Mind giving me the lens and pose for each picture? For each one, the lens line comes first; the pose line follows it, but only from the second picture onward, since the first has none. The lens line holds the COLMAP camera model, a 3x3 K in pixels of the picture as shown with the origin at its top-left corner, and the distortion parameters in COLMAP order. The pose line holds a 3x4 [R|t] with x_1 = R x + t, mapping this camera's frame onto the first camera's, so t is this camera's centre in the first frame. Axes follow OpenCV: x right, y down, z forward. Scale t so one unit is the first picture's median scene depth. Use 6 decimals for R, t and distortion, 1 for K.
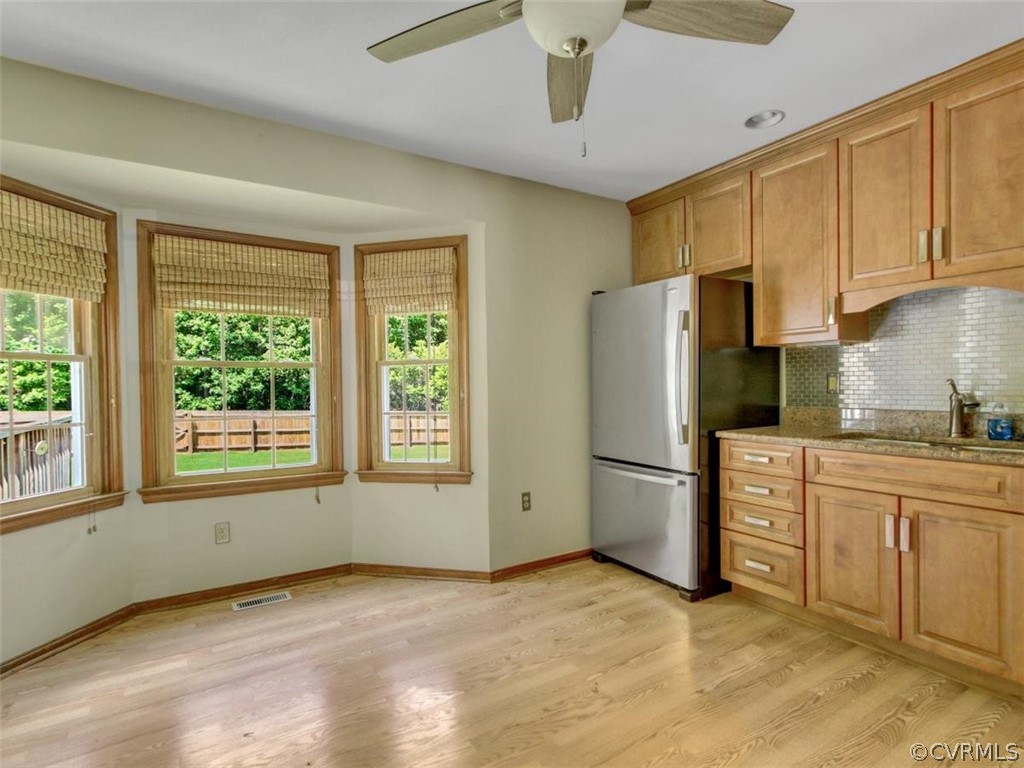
lens RADIAL K [[535.9, 0, 504.7], [0, 535.9, 389.6], [0, 0, 1]] dist [0.003296, 0.001401]
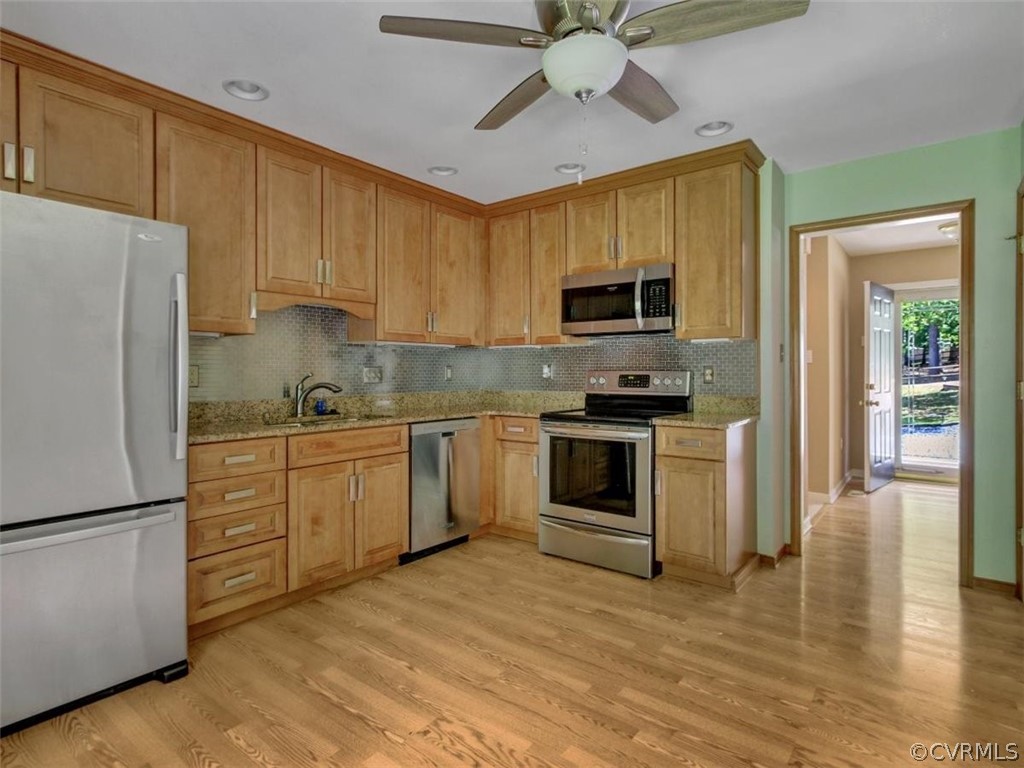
lens RADIAL K [[537.2, 0, 510.8], [0, 537.2, 368.0], [0, 0, 1]] dist [-0.014185, 0.012986]
pose [[-0.346416, 0.022248, 0.937817, -0.444599], [0.017541, 0.999698, -0.017236, 0.000296], [-0.937917, 0.010480, -0.346702, 0.751534]]
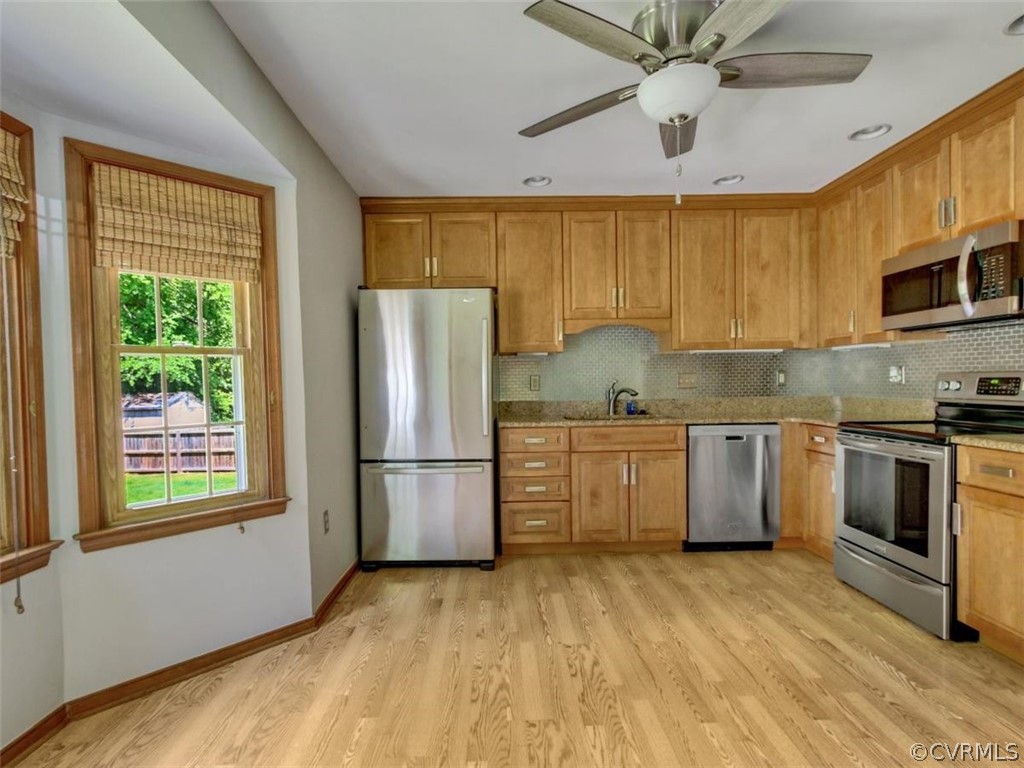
lens RADIAL K [[536.9, 0, 515.7], [0, 536.9, 389.6], [0, 0, 1]] dist [0.001197, 0.001127]
pose [[0.502322, -0.006616, 0.864655, -0.569552], [0.017461, 0.999844, -0.002494, 0.007190], [-0.864504, 0.016351, 0.502359, 0.329376]]
